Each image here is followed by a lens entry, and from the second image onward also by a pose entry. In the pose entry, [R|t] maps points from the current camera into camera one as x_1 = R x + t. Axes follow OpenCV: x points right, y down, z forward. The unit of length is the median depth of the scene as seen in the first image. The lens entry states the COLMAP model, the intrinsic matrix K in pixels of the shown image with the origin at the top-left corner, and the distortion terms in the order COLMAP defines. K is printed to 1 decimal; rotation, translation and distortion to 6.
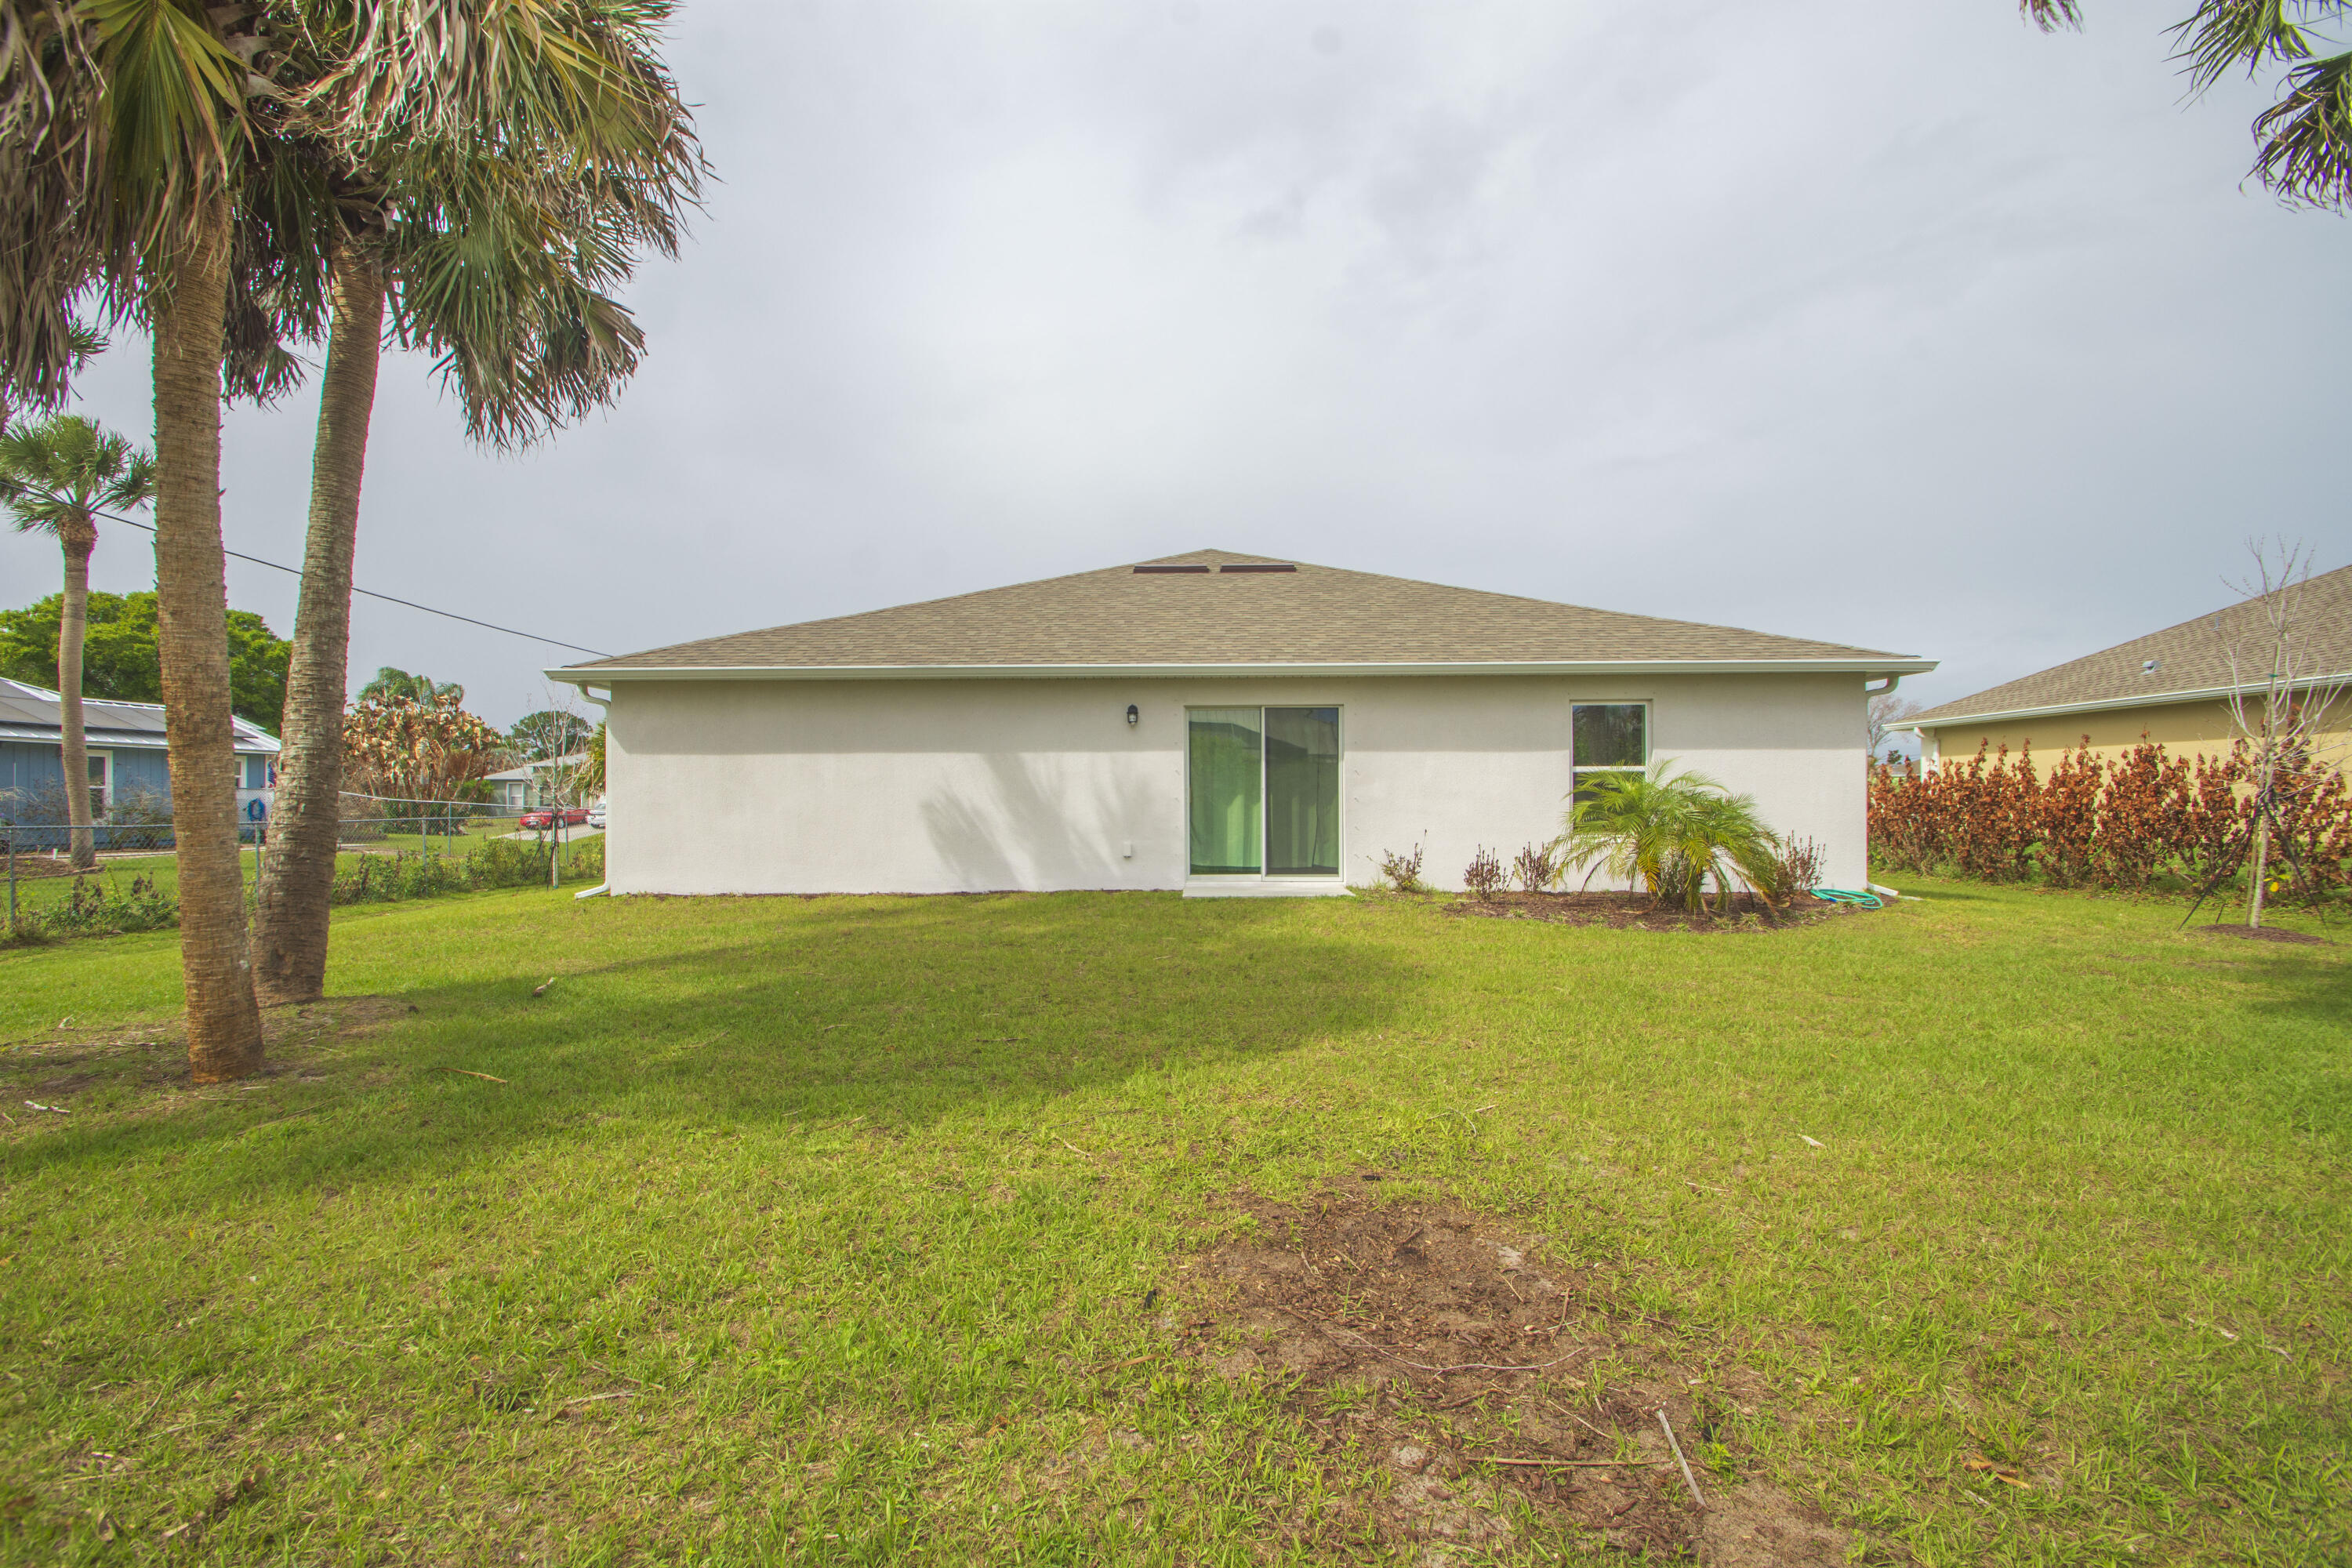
lens RADIAL K [[1027.9, 0, 1163.4], [0, 1027.9, 791.0], [0, 0, 1]] dist [0.010472, -0.013031]
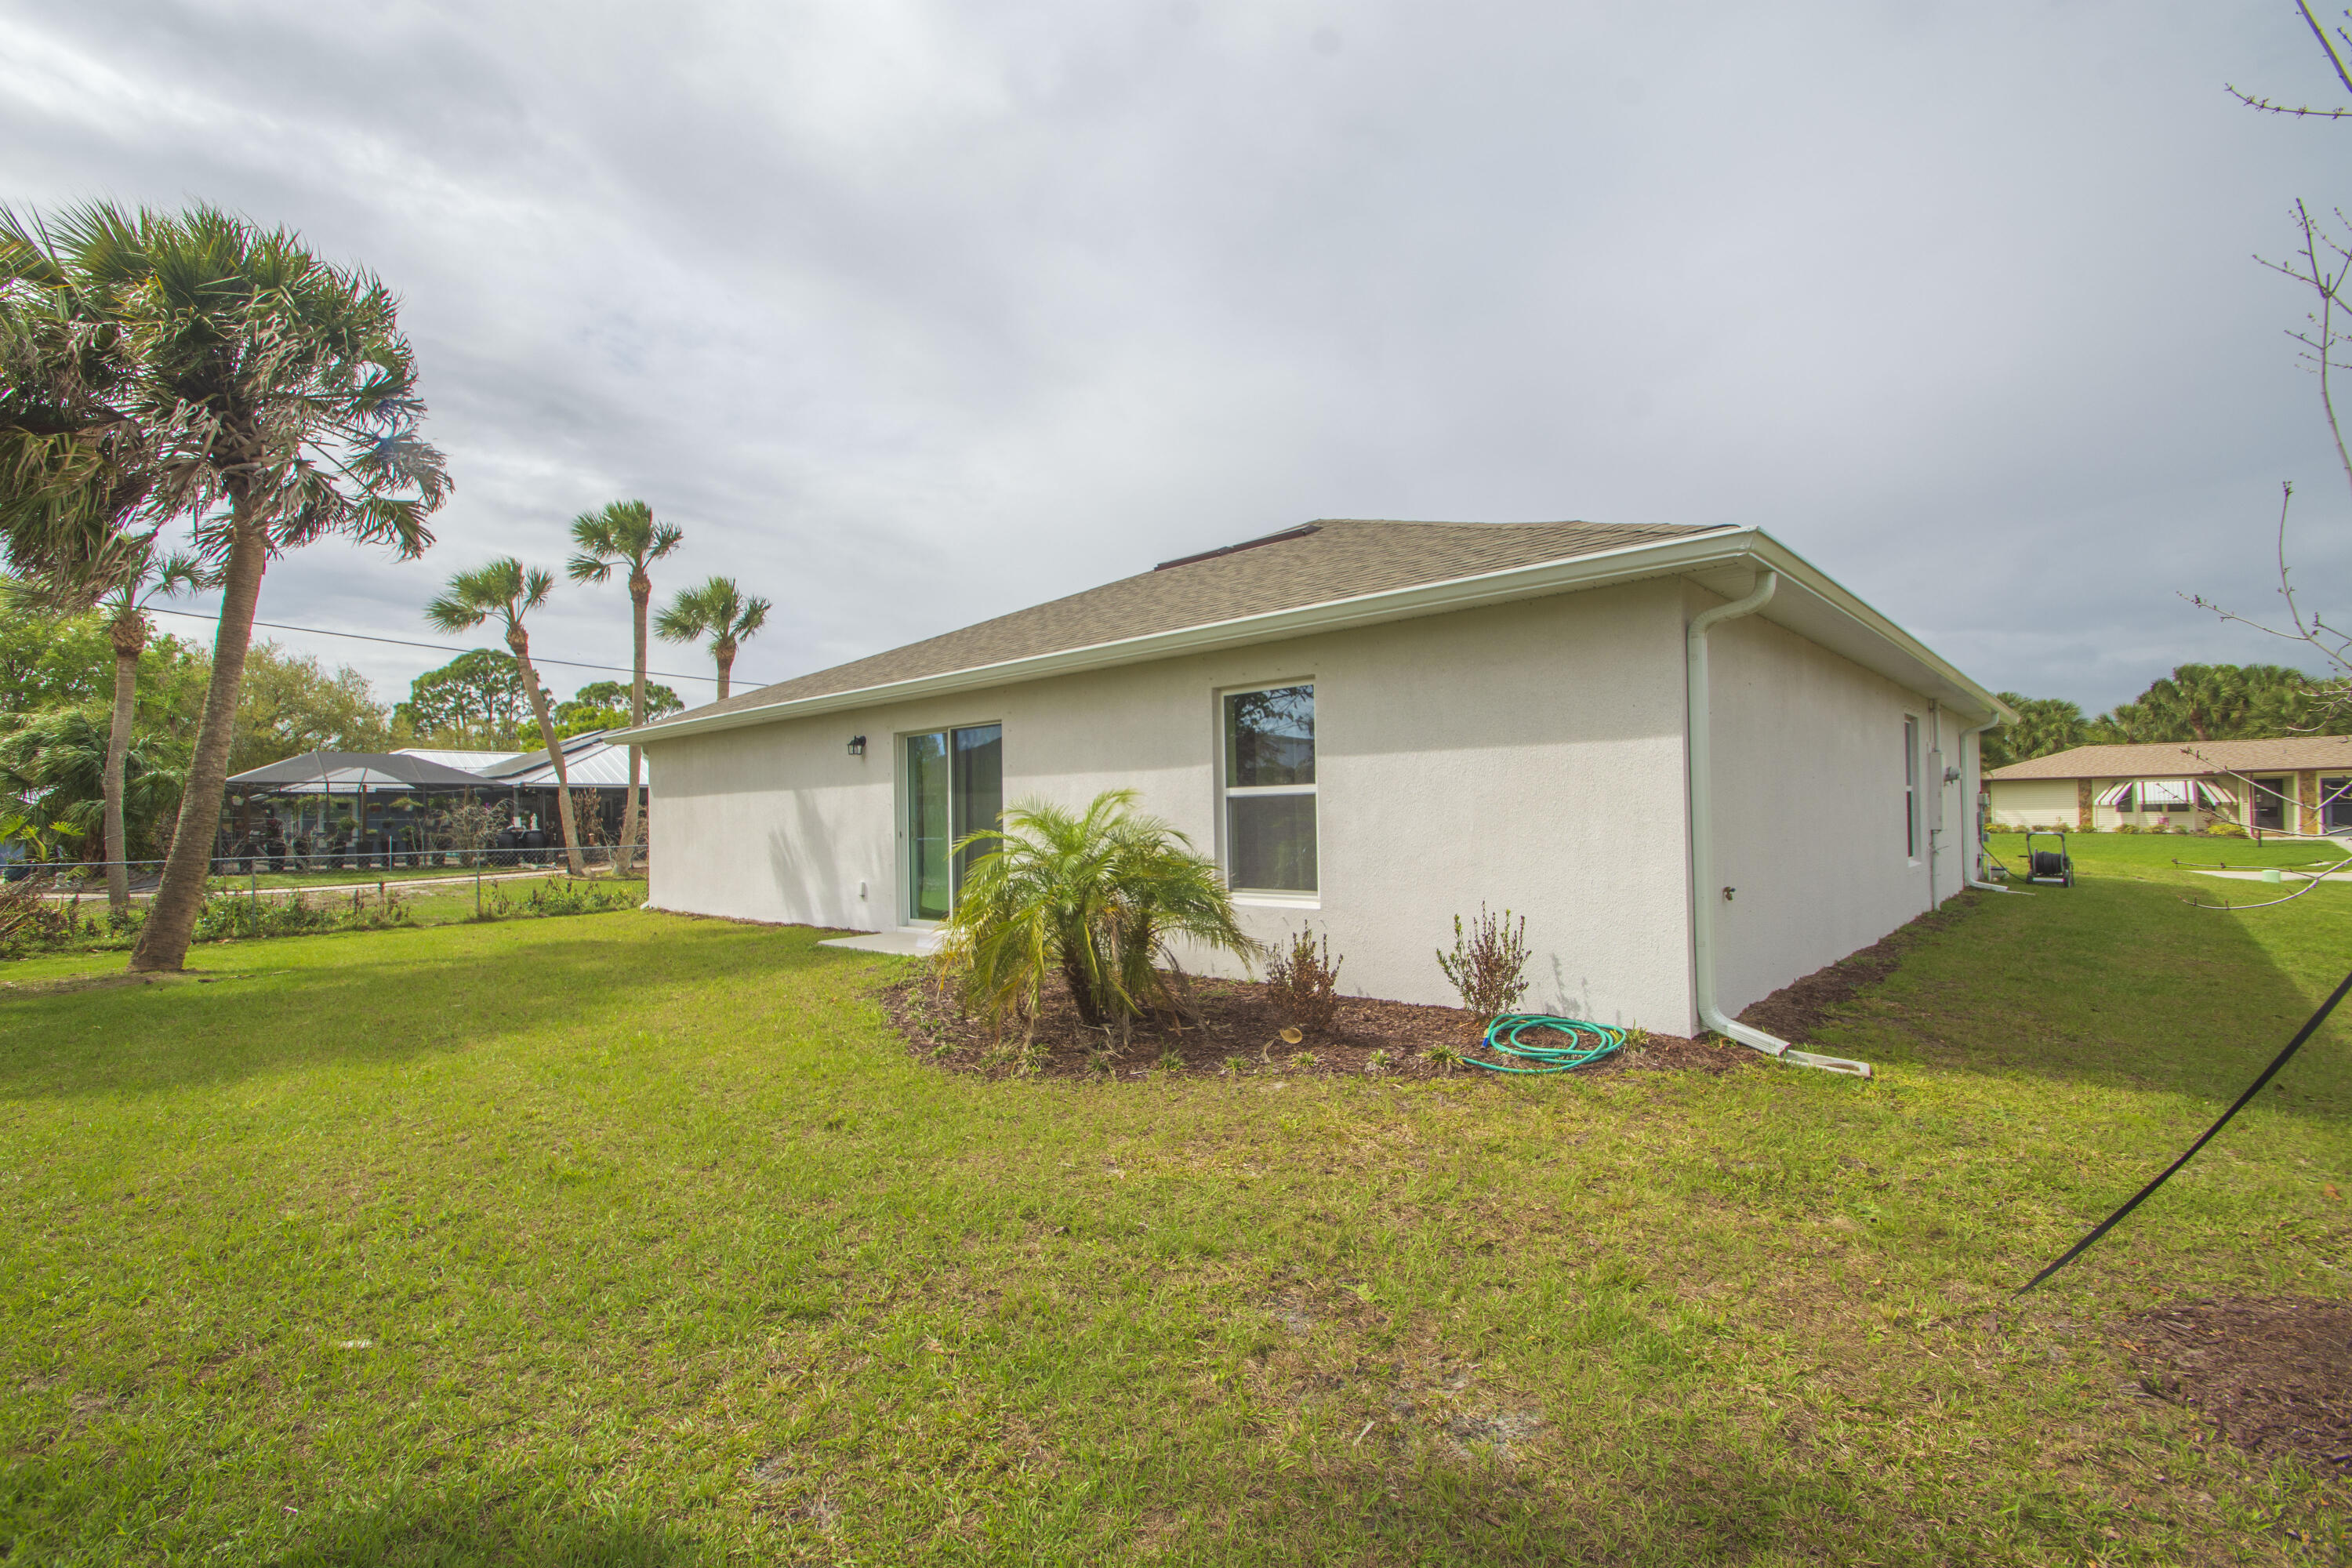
lens RADIAL K [[1027.9, 0, 1163.4], [0, 1027.9, 791.0], [0, 0, 1]] dist [0.010472, -0.013031]
pose [[0.738717, -0.024960, -0.673554, 0.811710], [0.022669, 0.999669, -0.012183, -0.014718], [0.673635, -0.006269, 0.739038, 0.480357]]
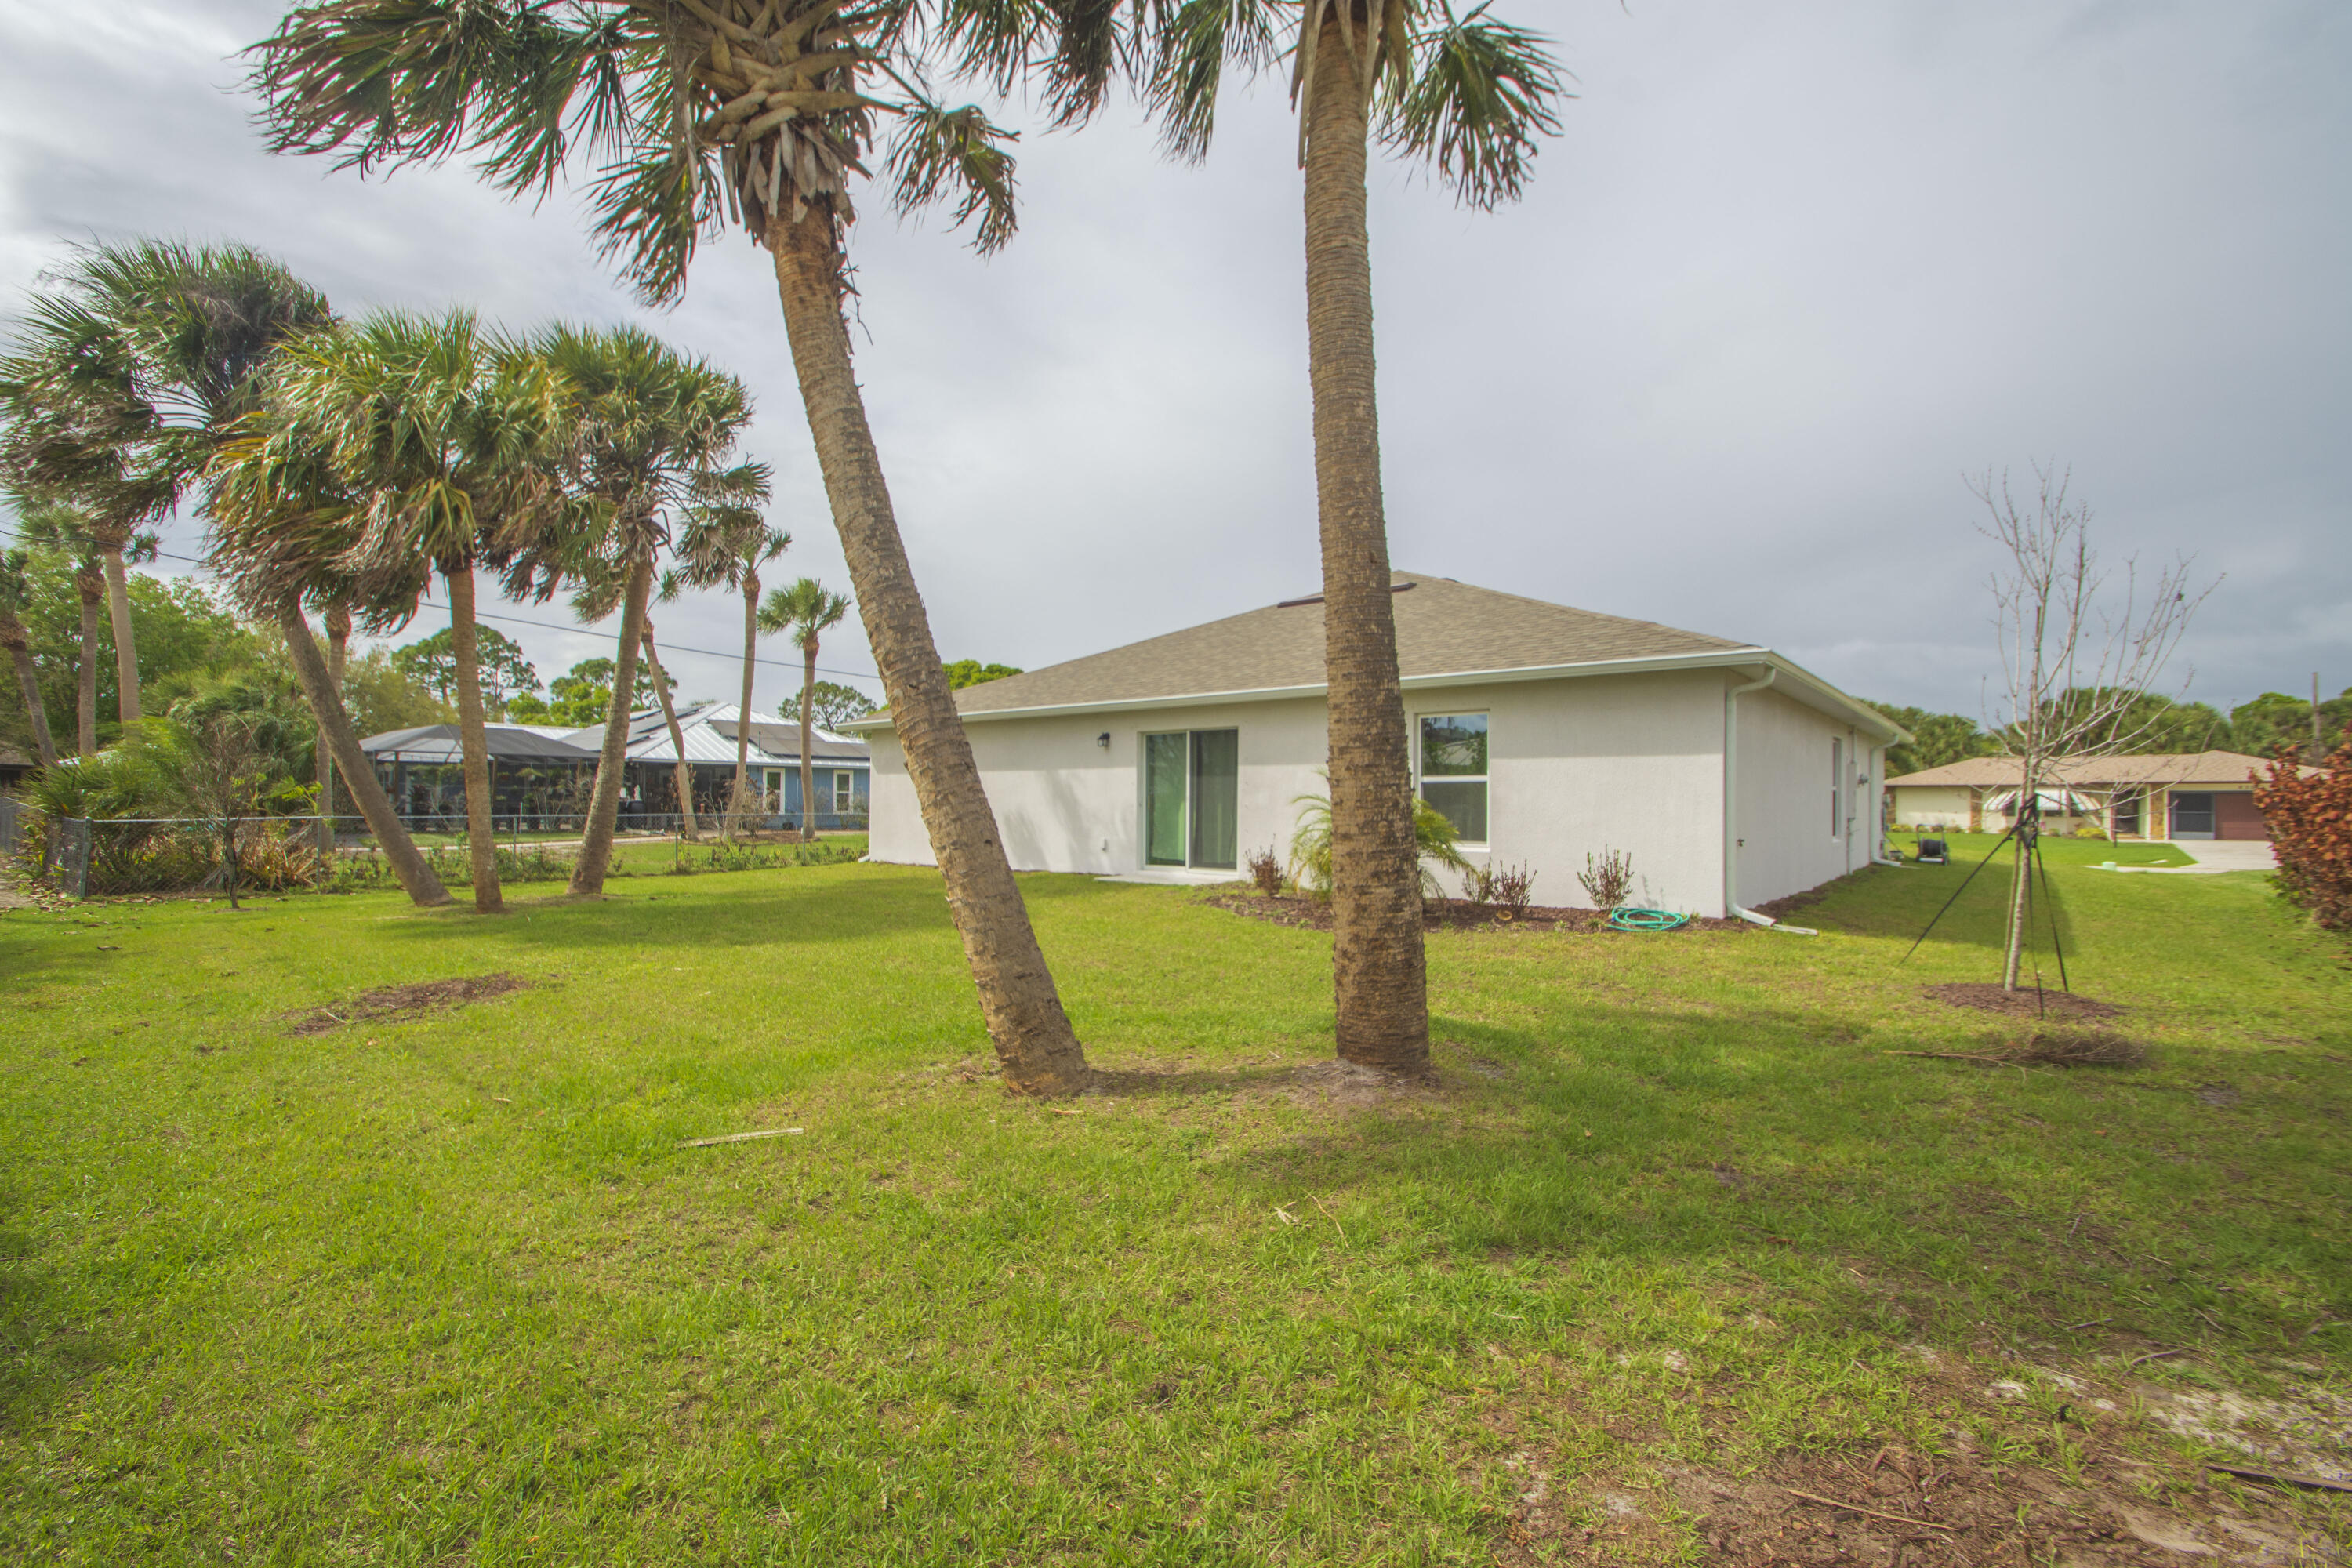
lens RADIAL K [[1027.9, 0, 1163.4], [0, 1027.9, 791.0], [0, 0, 1]] dist [0.010472, -0.013031]
pose [[0.775894, 0.000035, -0.630863, 0.851051], [-0.000008, 1.000000, 0.000047, -0.009453], [0.630863, -0.000032, 0.775894, 0.025613]]
